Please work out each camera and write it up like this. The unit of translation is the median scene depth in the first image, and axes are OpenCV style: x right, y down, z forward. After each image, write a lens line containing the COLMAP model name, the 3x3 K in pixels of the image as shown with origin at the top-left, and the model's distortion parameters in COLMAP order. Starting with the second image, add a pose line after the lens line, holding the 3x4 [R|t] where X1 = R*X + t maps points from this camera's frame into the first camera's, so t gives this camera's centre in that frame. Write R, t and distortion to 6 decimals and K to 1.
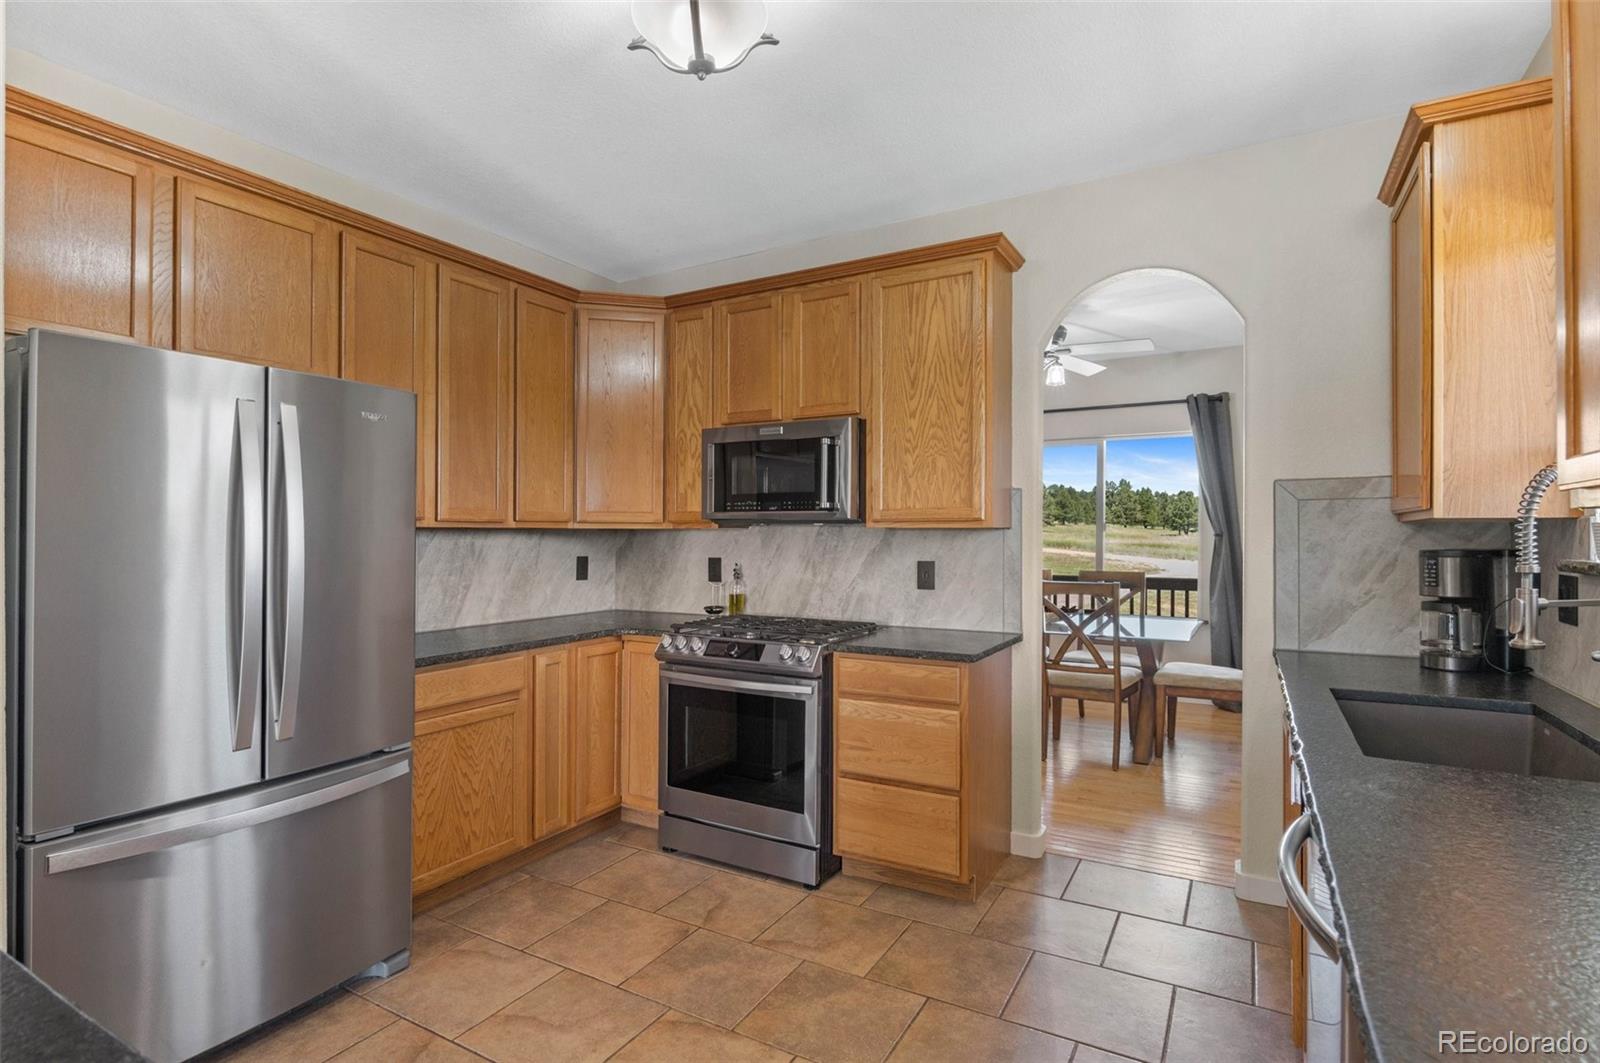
lens RADIAL K [[789.7, 0, 793.6], [0, 789.7, 536.2], [0, 0, 1]] dist [-0.008230, -0.000413]
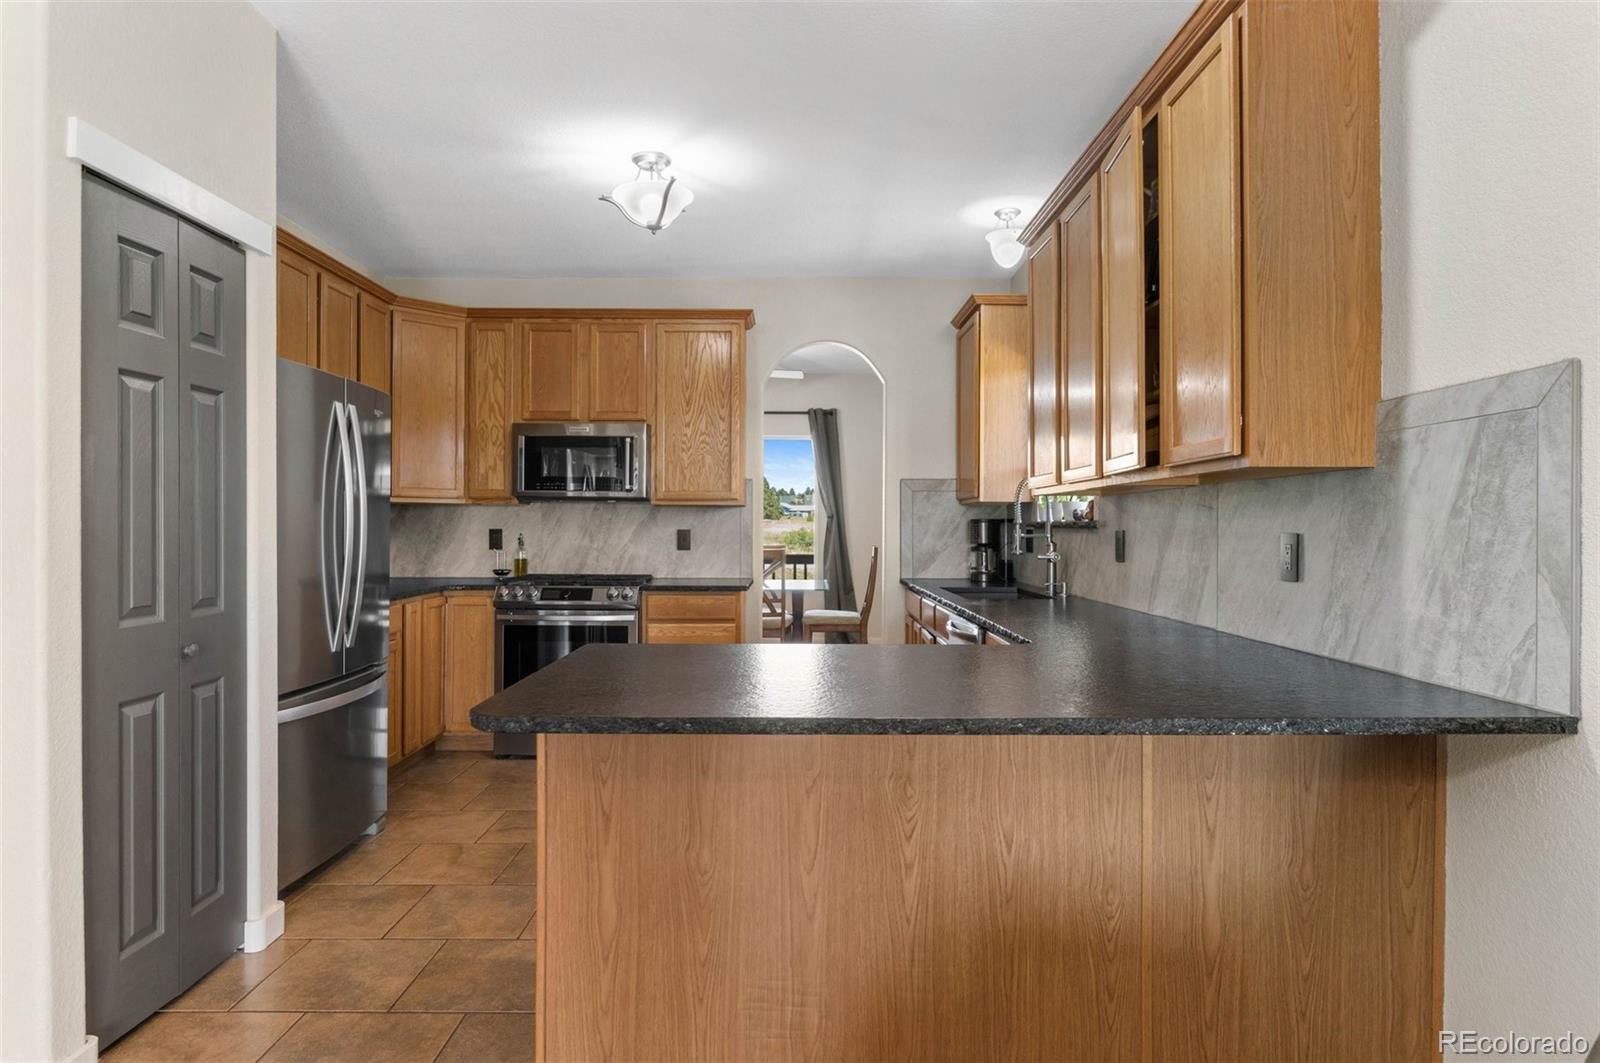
lens RADIAL K [[893.8, 0, 797.9], [0, 893.8, 528.6], [0, 0, 1]] dist [-0.006096, 0.000147]
pose [[0.862094, 0.001913, 0.506745, -0.481123], [-0.003244, 0.999993, 0.001744, 0.028253], [-0.506738, -0.003147, 0.862094, -0.475240]]
